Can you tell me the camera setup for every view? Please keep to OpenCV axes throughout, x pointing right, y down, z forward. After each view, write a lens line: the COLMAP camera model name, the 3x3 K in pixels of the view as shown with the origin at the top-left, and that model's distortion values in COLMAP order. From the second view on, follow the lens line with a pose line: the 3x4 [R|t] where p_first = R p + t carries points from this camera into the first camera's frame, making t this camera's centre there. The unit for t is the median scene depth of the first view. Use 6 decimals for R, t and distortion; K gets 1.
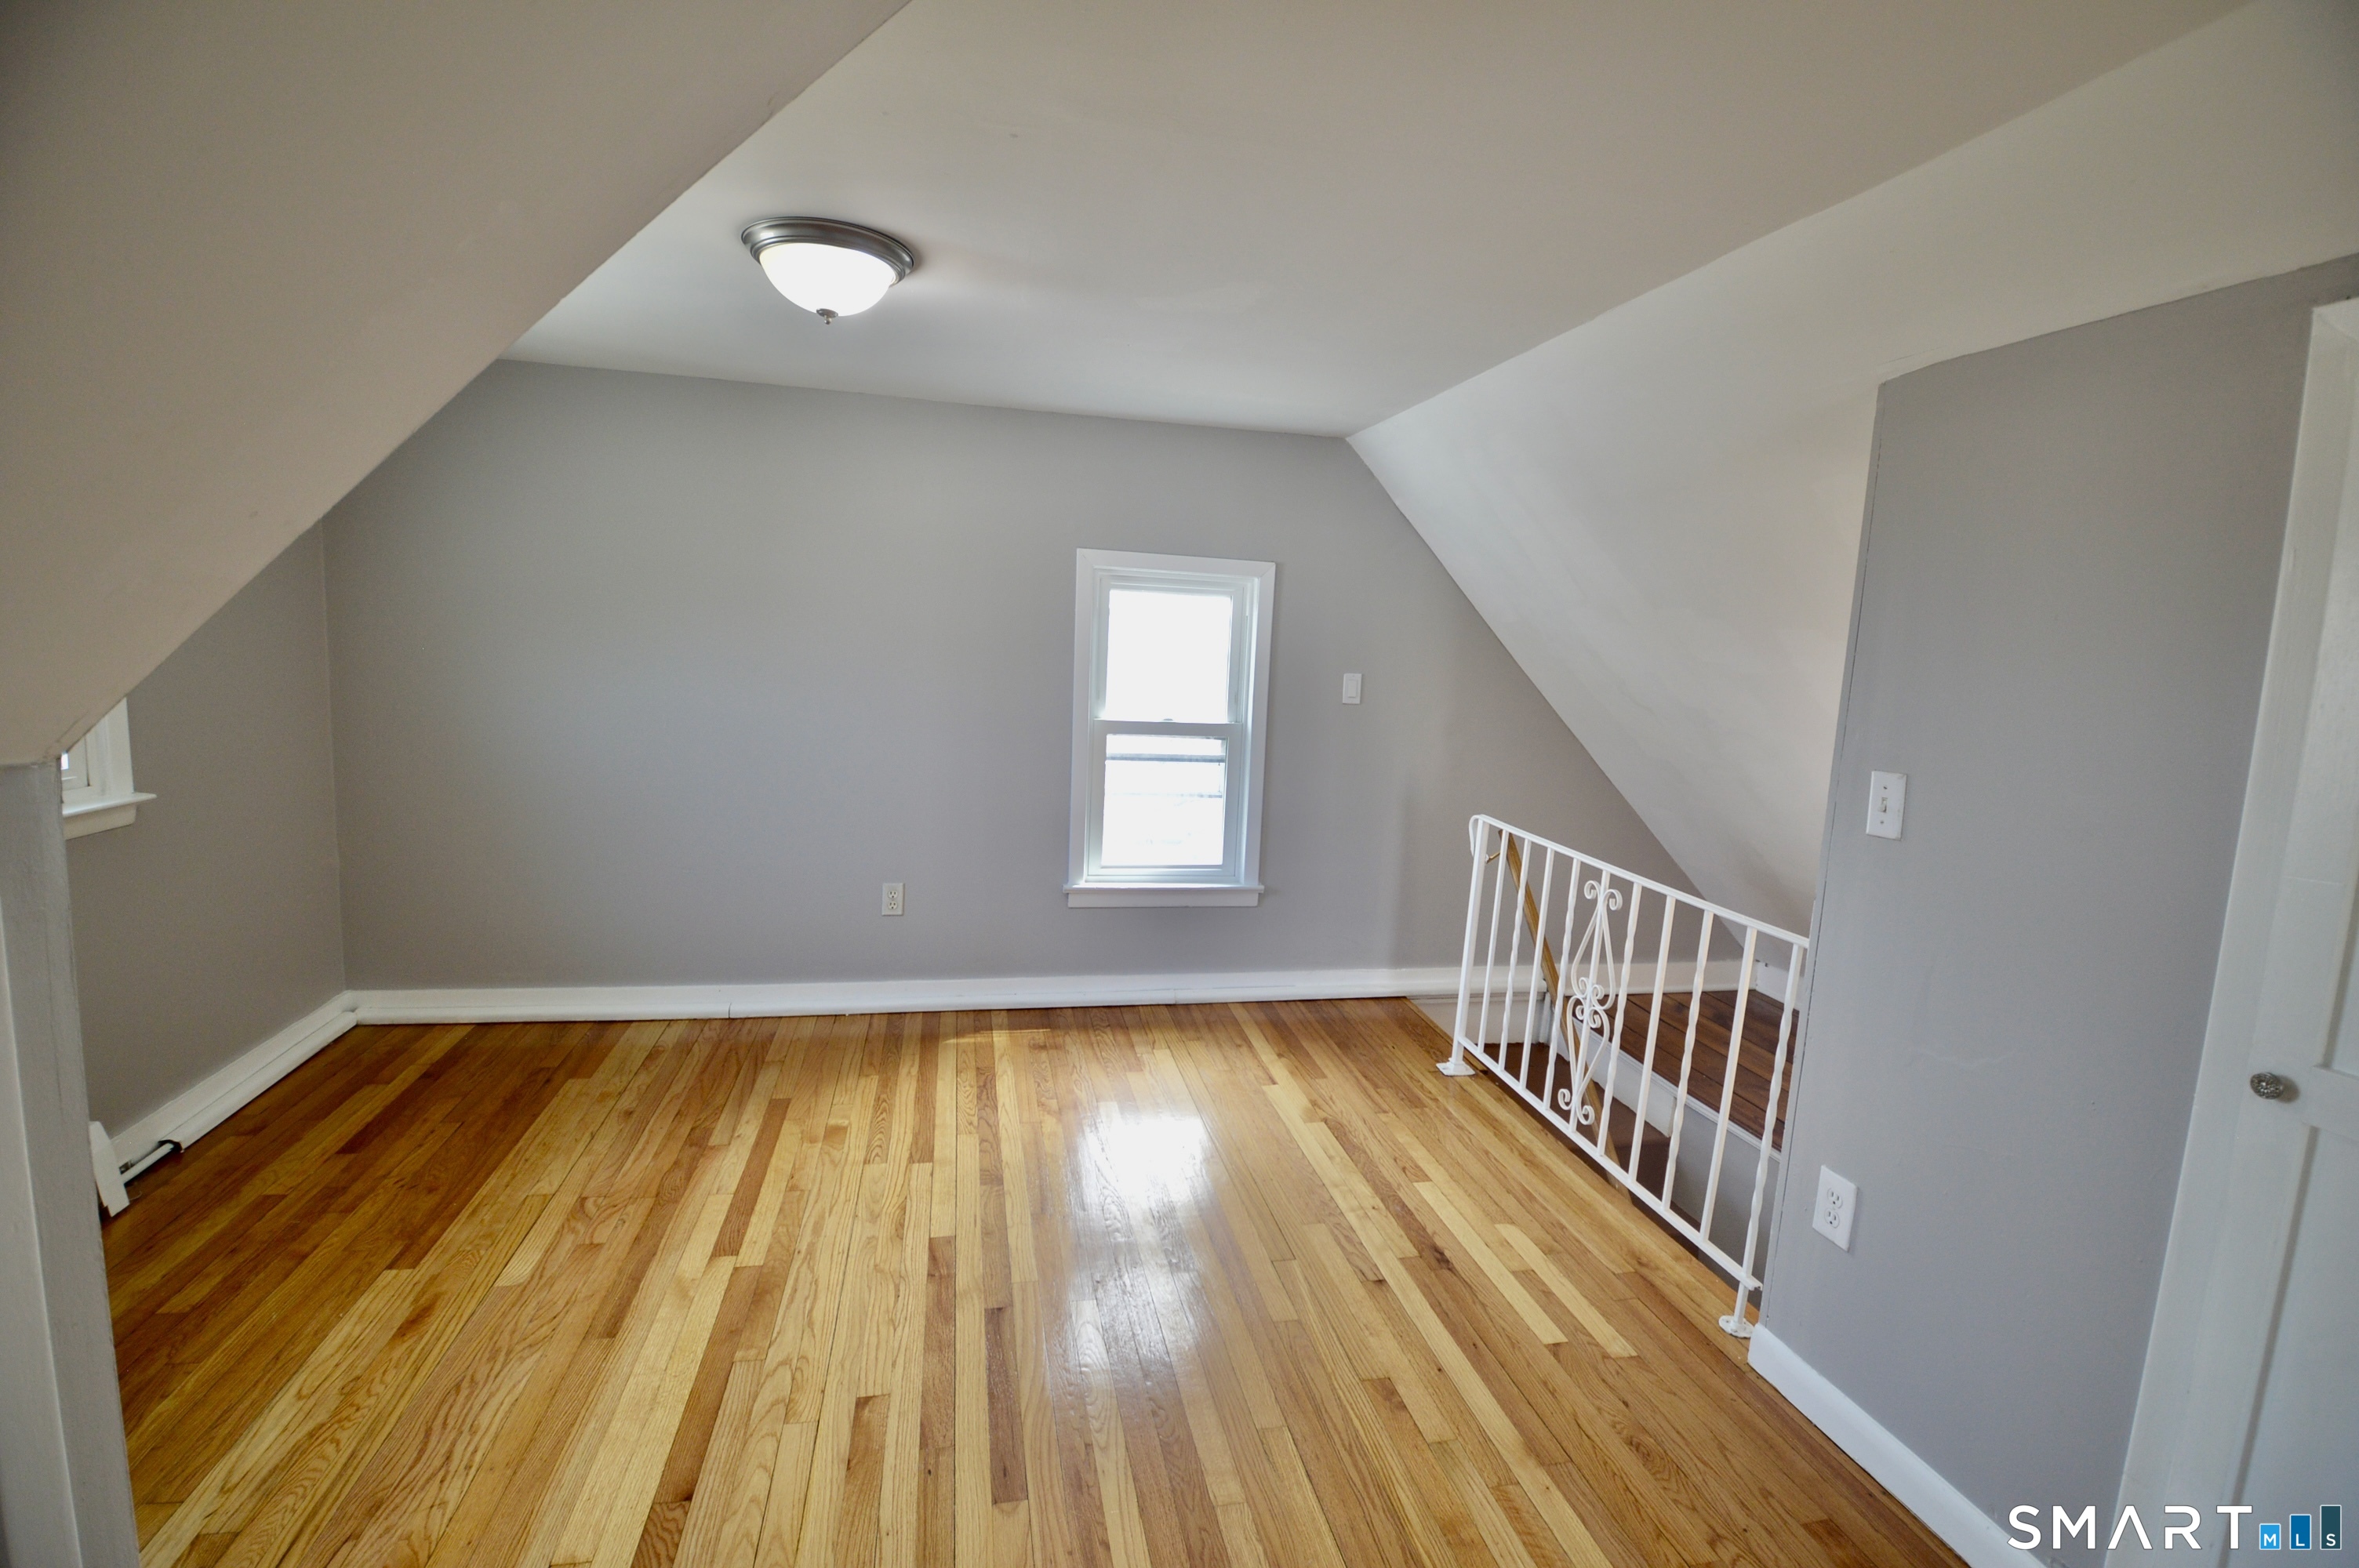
lens RADIAL K [[1044.9, 0, 1186.4], [0, 1044.9, 777.5], [0, 0, 1]] dist [0.036695, -0.053234]
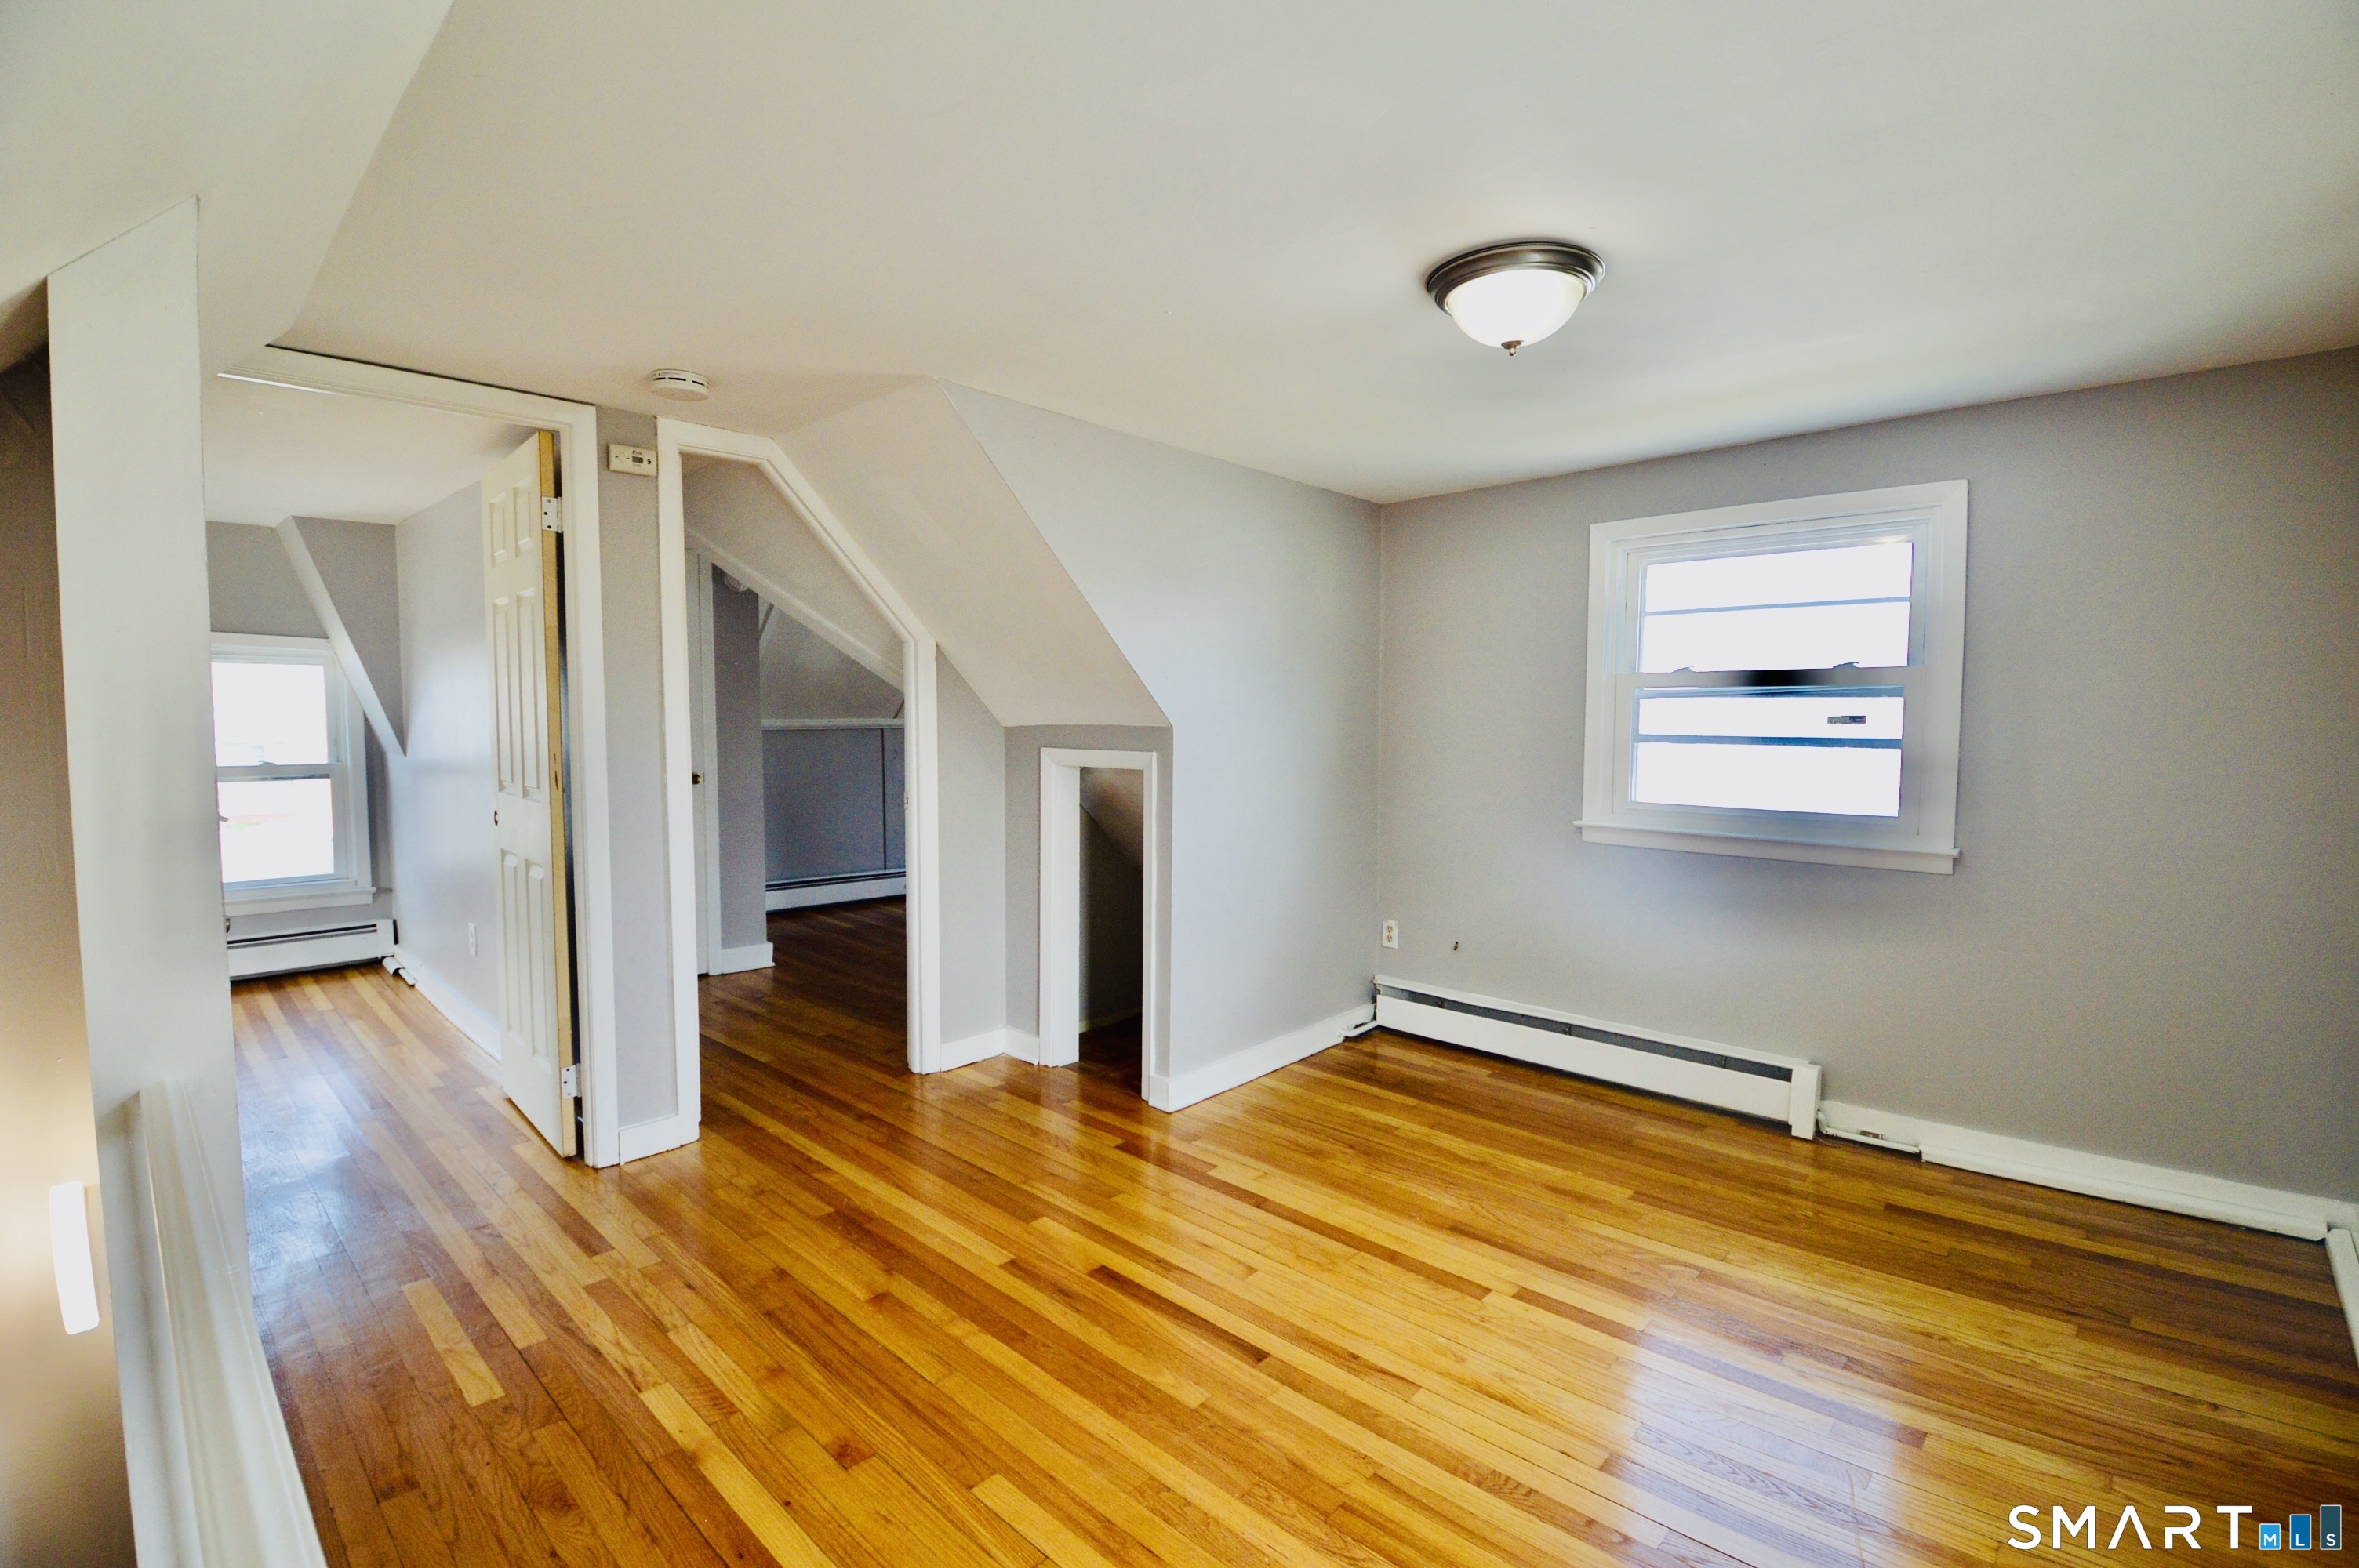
lens RADIAL K [[1044.9, 0, 1186.4], [0, 1044.9, 777.5], [0, 0, 1]] dist [0.036695, -0.053234]
pose [[-0.821114, -0.016815, -0.570517, 0.469689], [-0.116721, 0.983389, 0.139007, -0.157621], [0.558702, 0.180732, -0.809437, 1.761964]]
